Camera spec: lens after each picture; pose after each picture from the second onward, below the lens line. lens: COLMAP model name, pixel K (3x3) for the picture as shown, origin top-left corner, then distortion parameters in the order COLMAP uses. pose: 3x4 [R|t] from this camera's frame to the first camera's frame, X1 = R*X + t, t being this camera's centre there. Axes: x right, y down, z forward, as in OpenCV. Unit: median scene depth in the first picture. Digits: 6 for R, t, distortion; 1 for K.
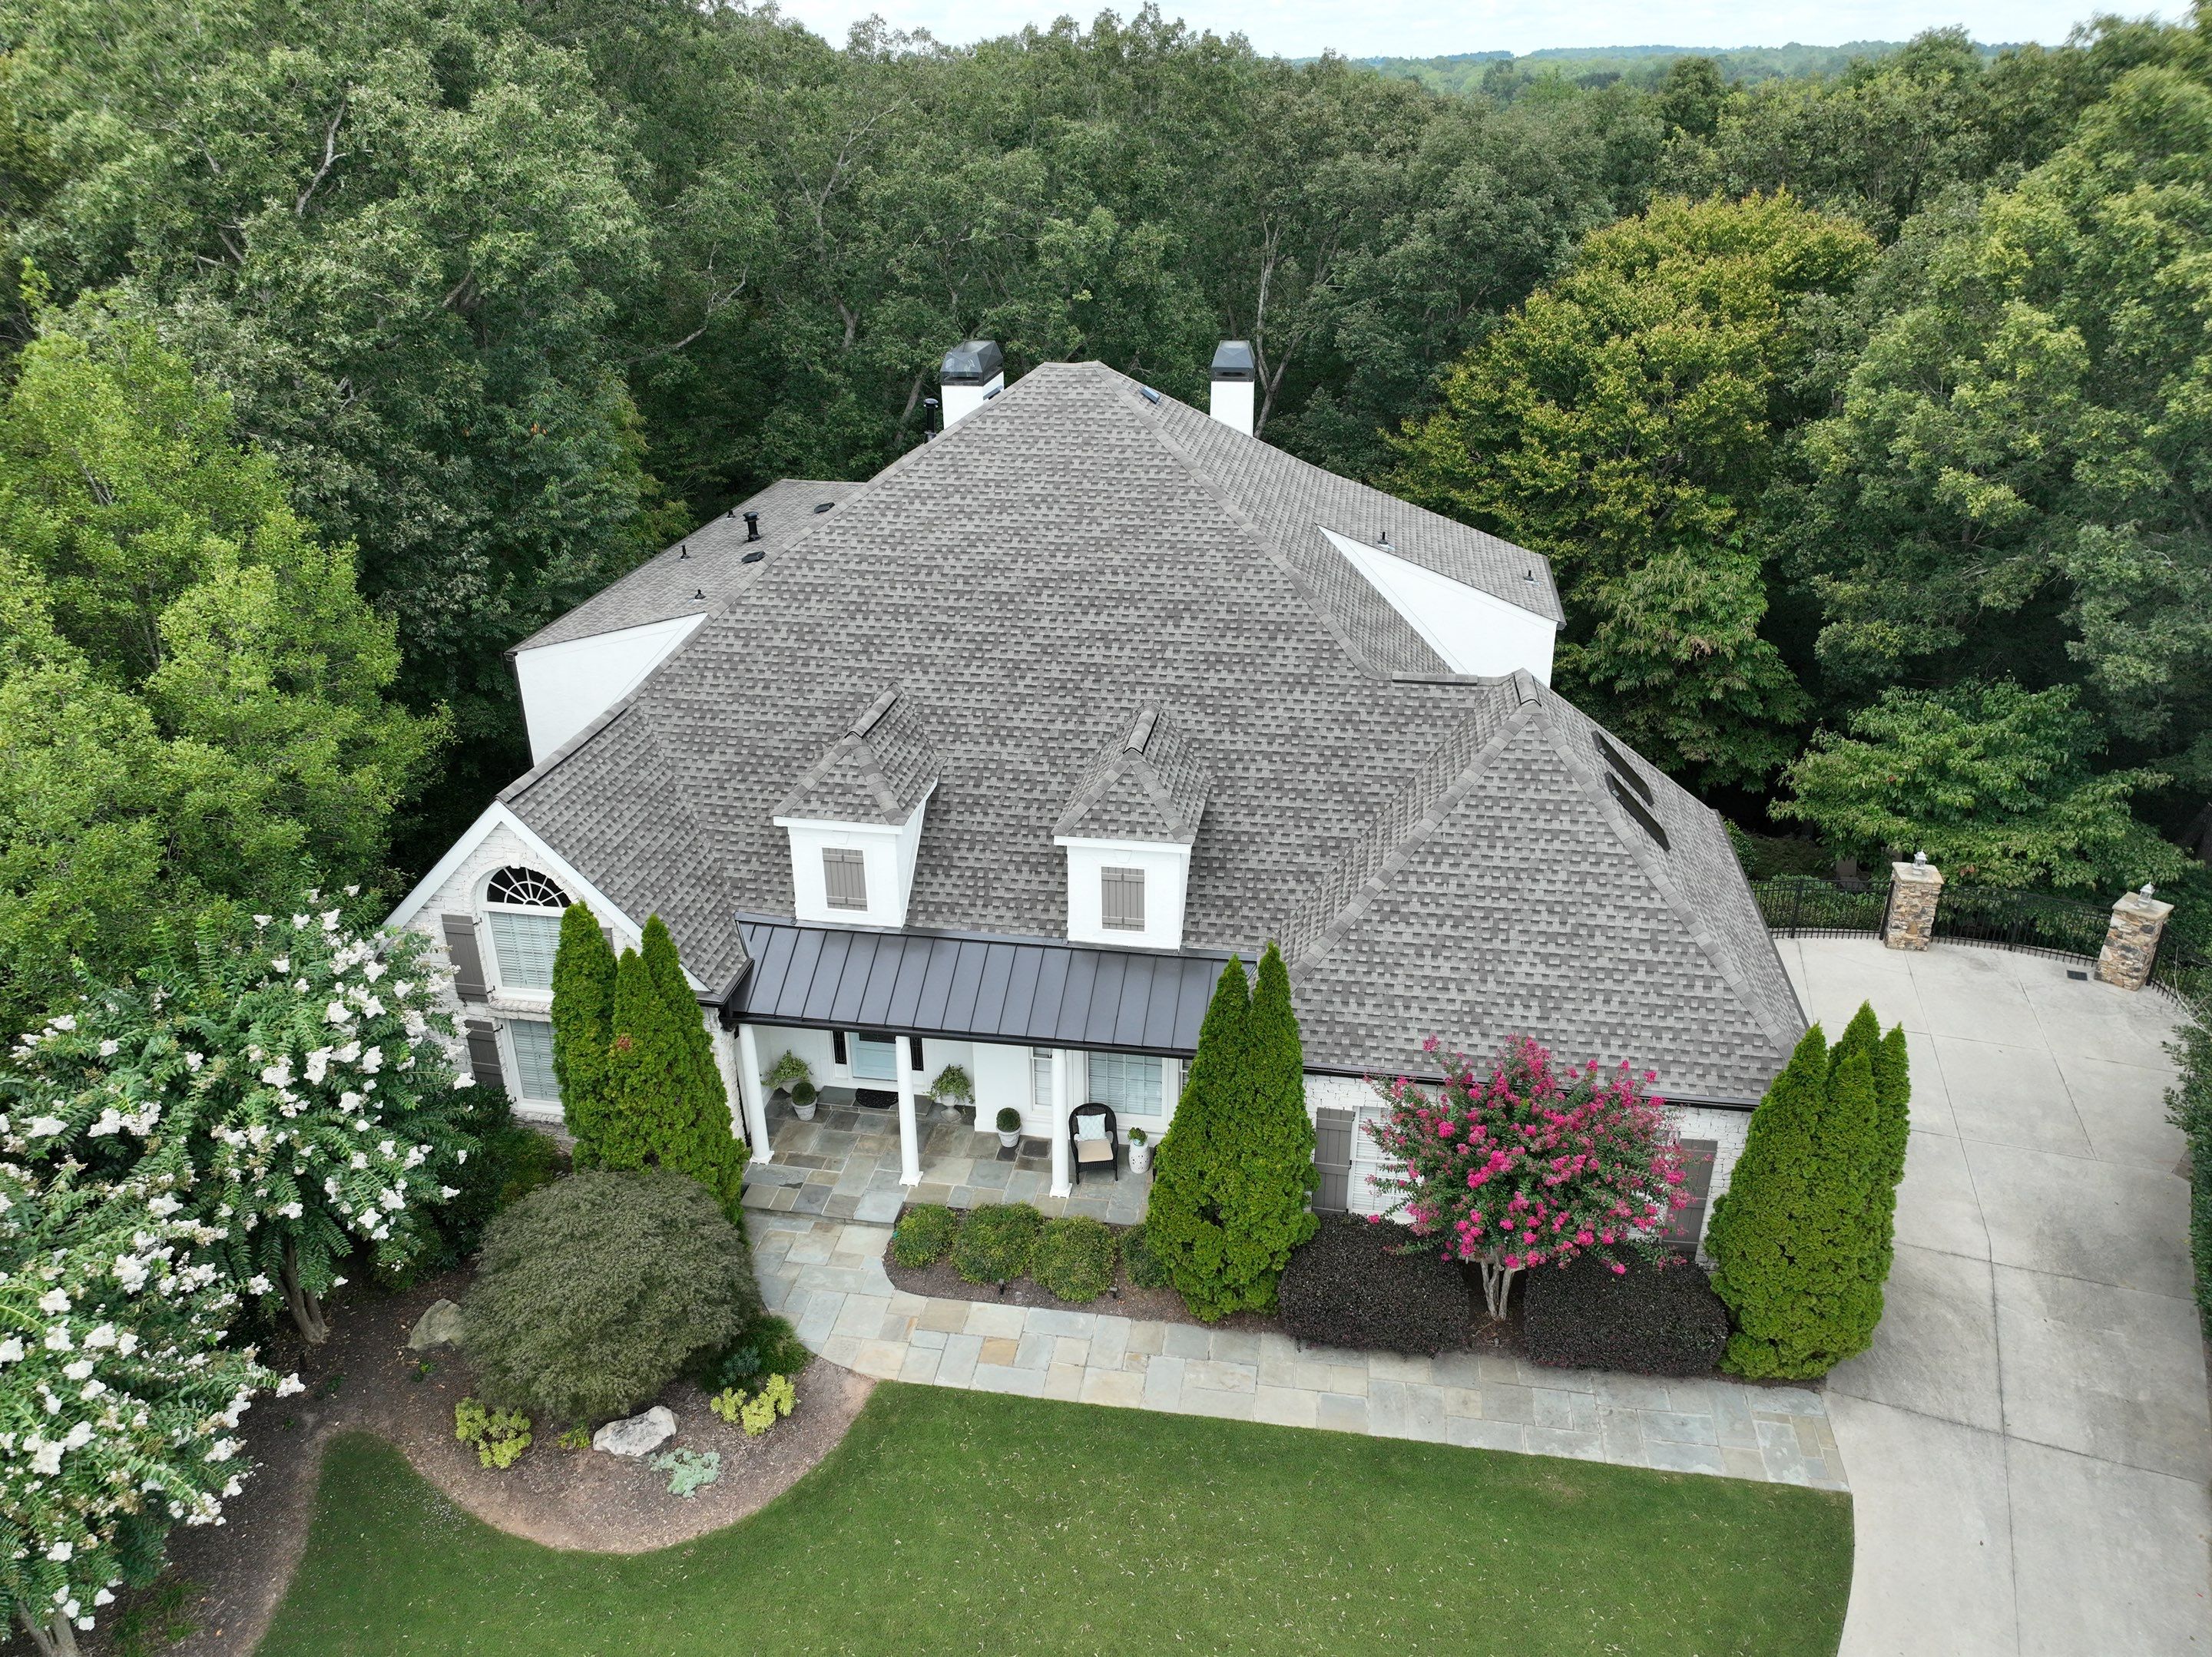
lens RADIAL K [[1616.2, 0, 1120.4], [0, 1616.2, 819.9], [0, 0, 1]] dist [0.001963, 0.008744]
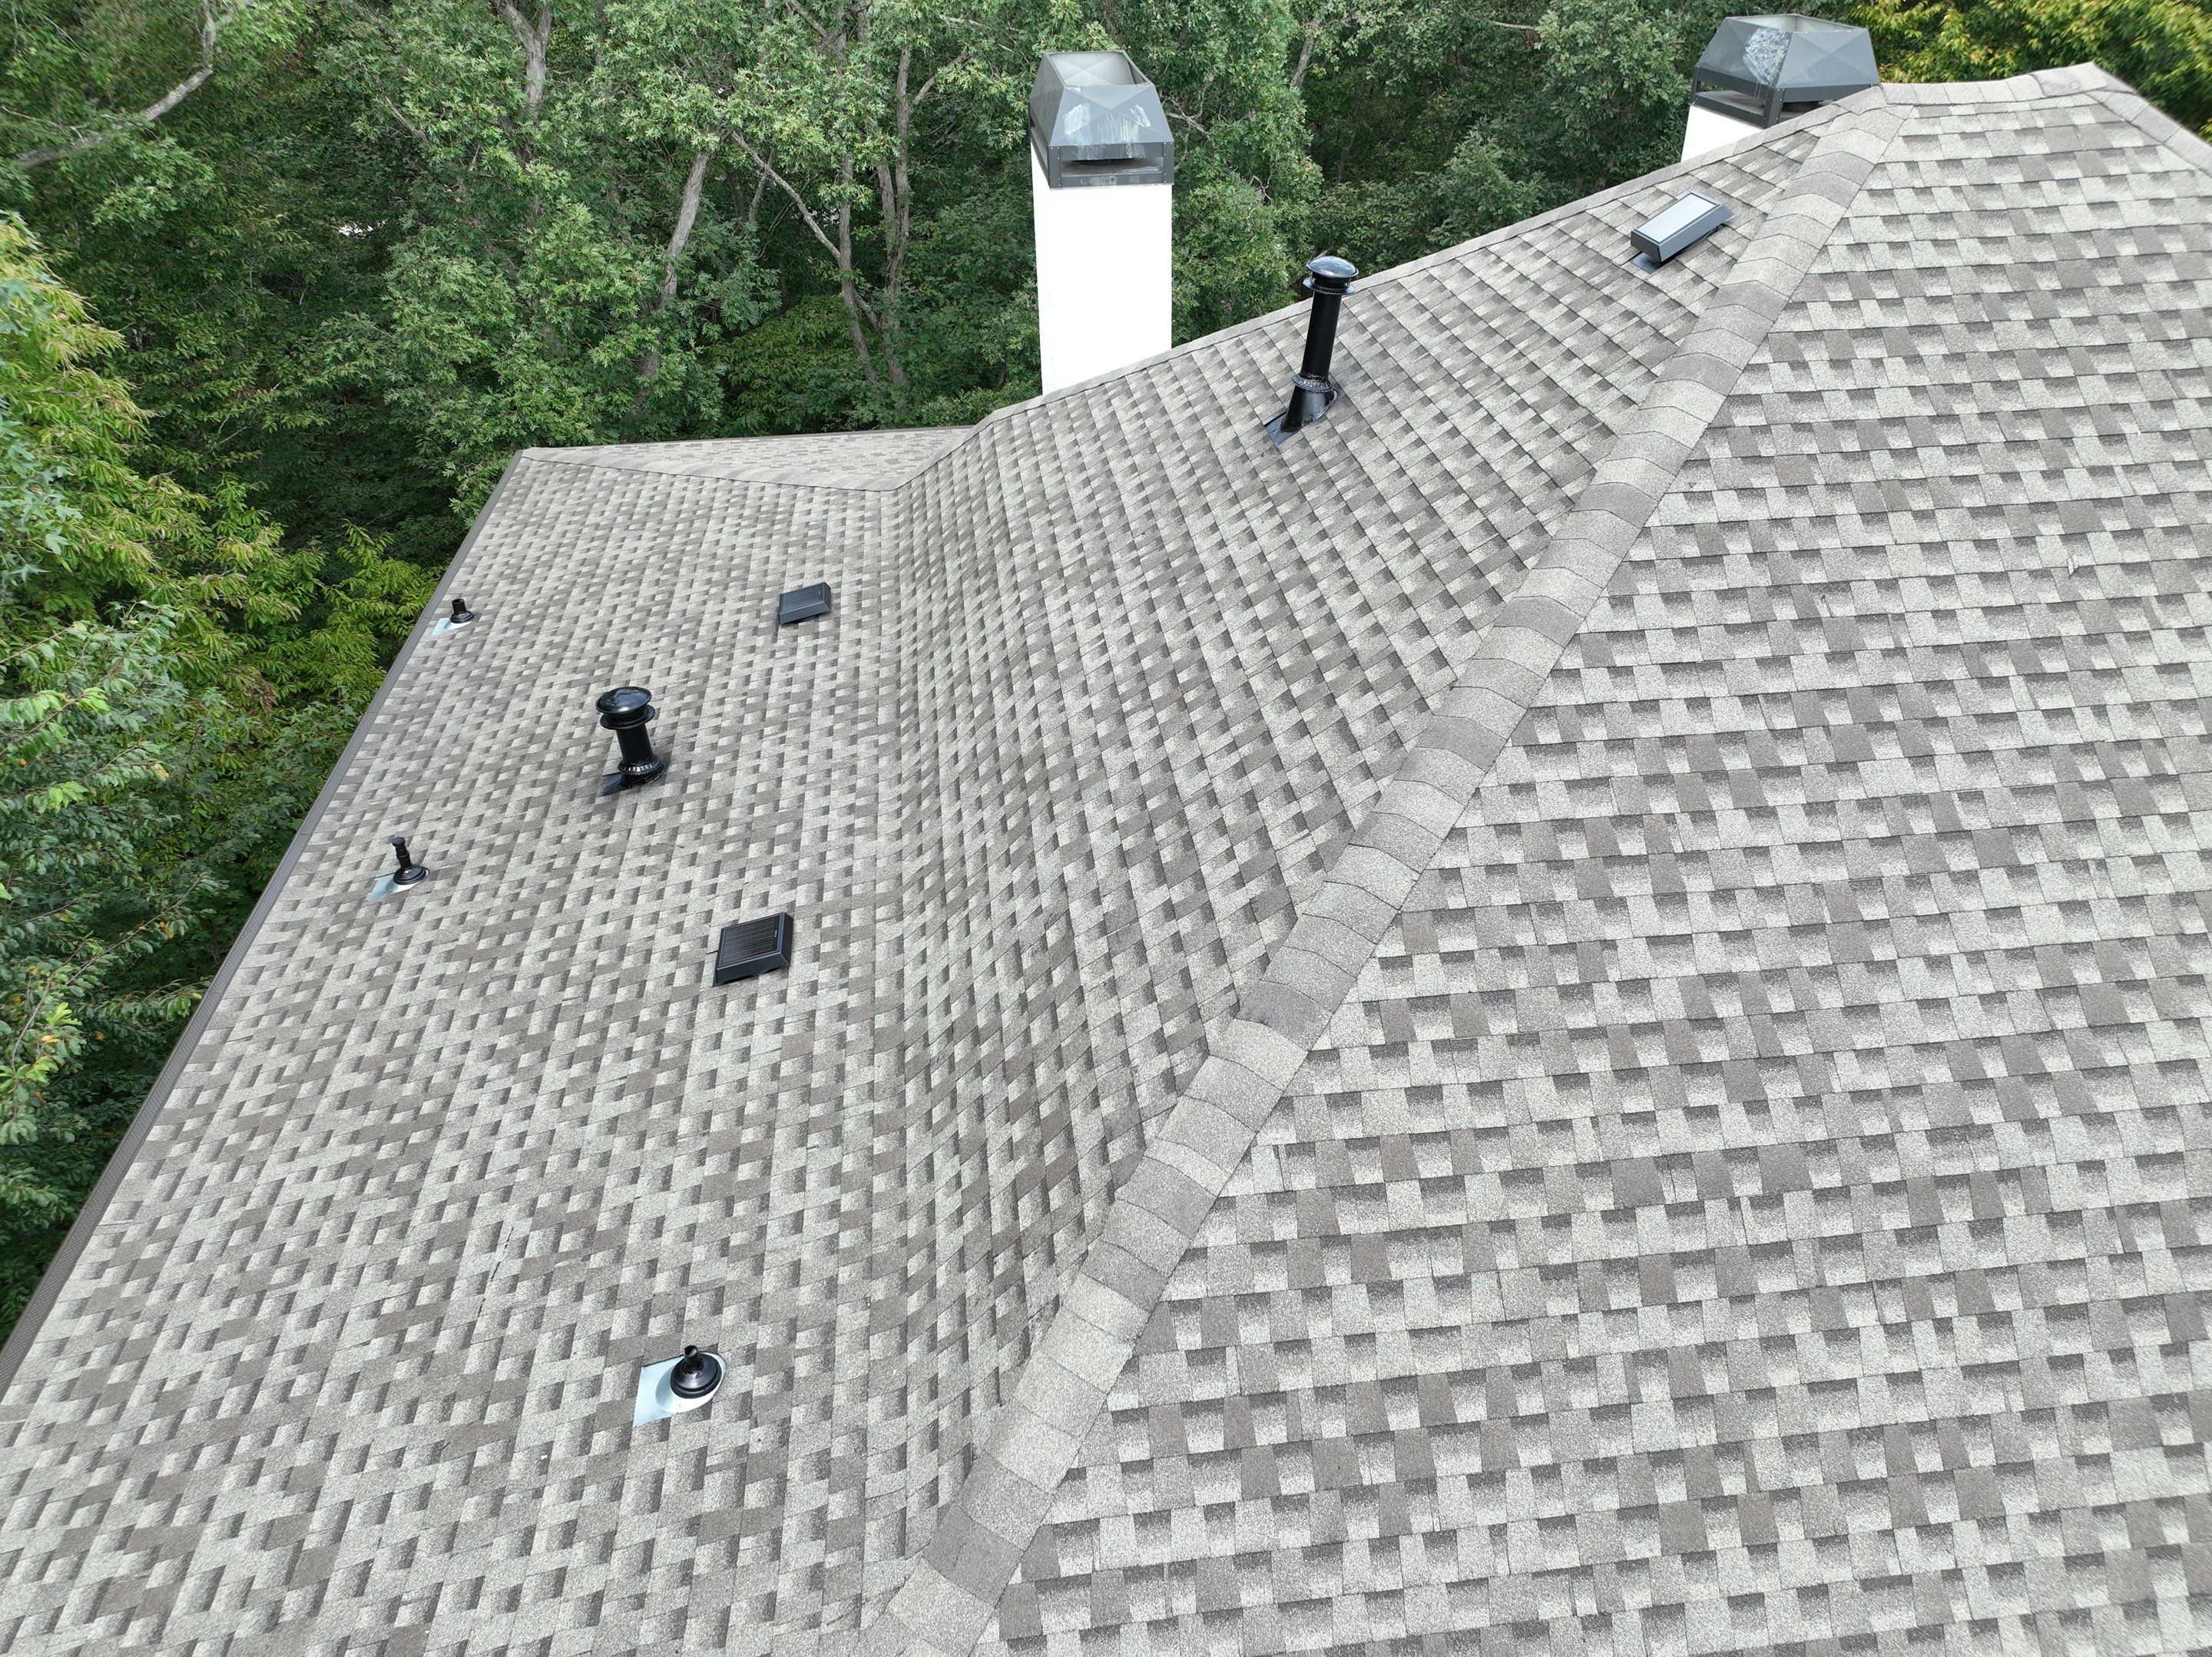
lens RADIAL K [[1630.1, 0, 1149.0], [0, 1630.1, 827.2], [0, 0, 1]] dist [0.004623, 0.004312]
pose [[0.958916, -0.159014, 0.234937, -0.275297], [0.124588, 0.980055, 0.154824, -0.262040], [-0.254870, -0.119193, 0.959601, 0.903421]]
